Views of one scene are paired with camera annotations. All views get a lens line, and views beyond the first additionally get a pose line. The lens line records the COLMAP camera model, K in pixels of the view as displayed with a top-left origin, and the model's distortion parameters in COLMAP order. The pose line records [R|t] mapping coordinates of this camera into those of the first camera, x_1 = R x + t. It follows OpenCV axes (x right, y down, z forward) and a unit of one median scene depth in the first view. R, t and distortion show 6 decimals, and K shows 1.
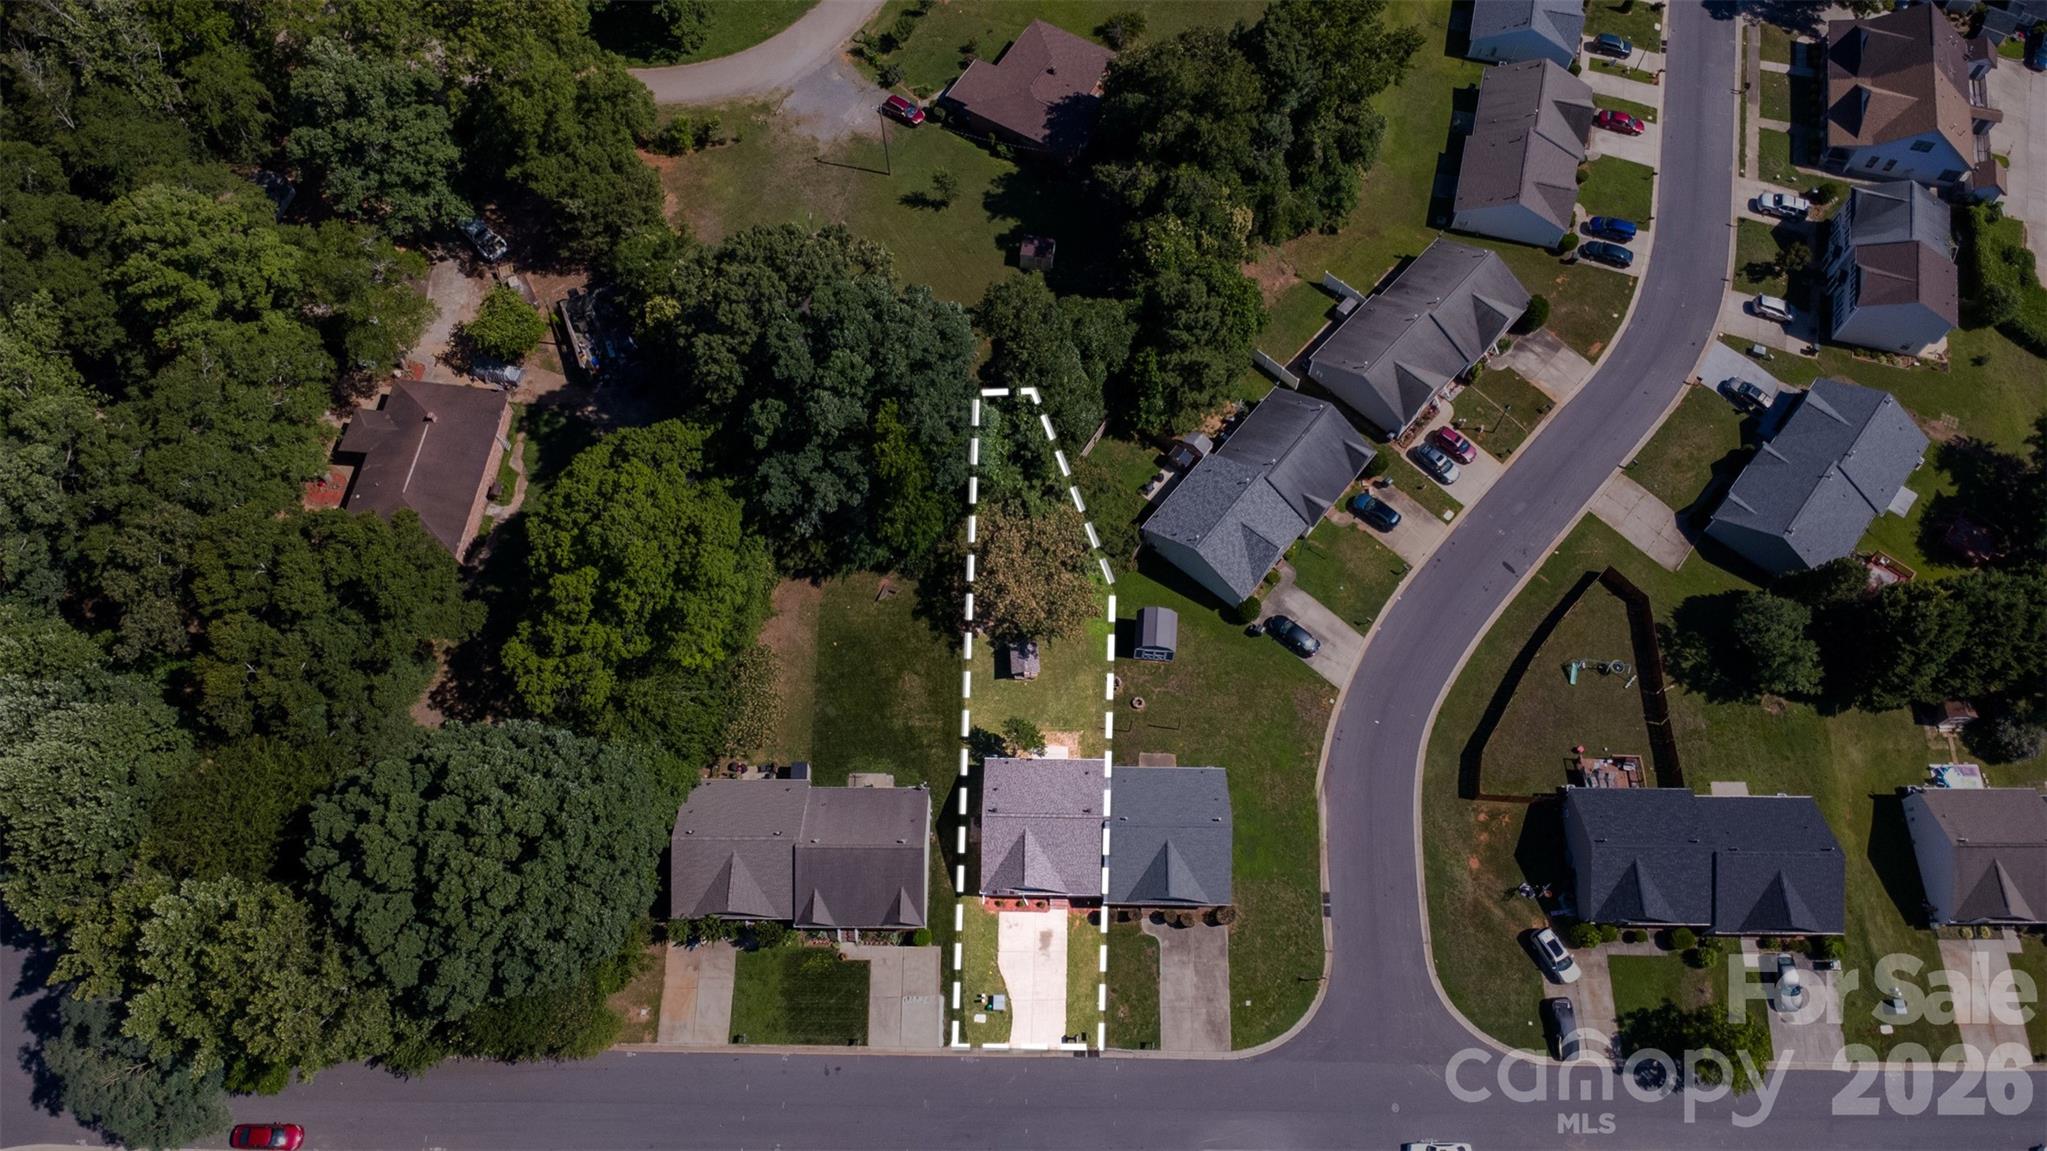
lens RADIAL K [[1434.7, 0, 1009.5], [0, 1434.7, 578.2], [0, 0, 1]] dist [0.003352, -0.001709]
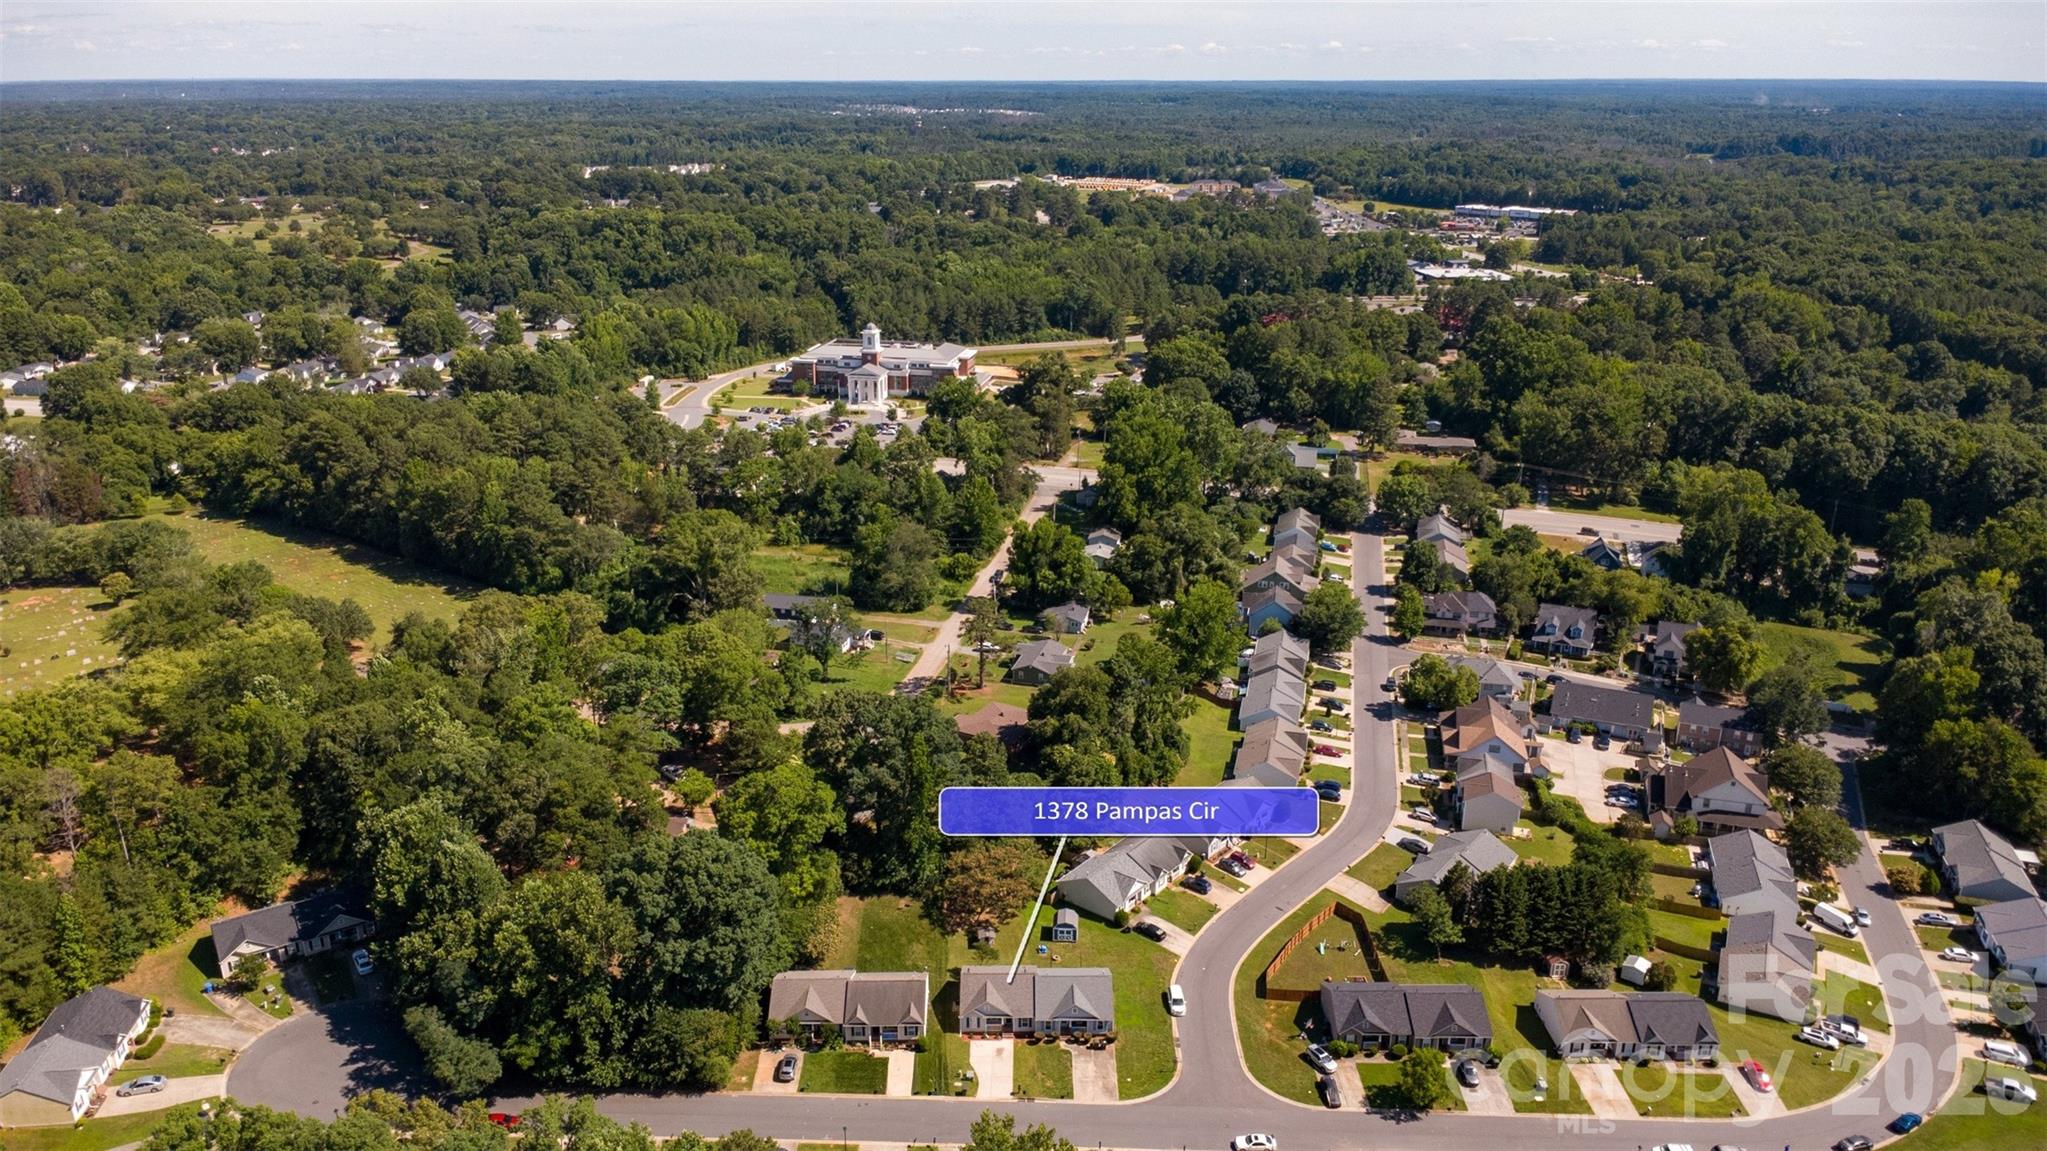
lens RADIAL K [[1434.7, 0, 1009.5], [0, 1434.7, 578.2], [0, 0, 1]] dist [0.003352, -0.001709]
pose [[0.999698, 0.007374, 0.023436, -0.004828], [0.011359, 0.707112, -0.707010, 0.918754], [-0.021785, 0.707063, 0.706815, -0.447309]]
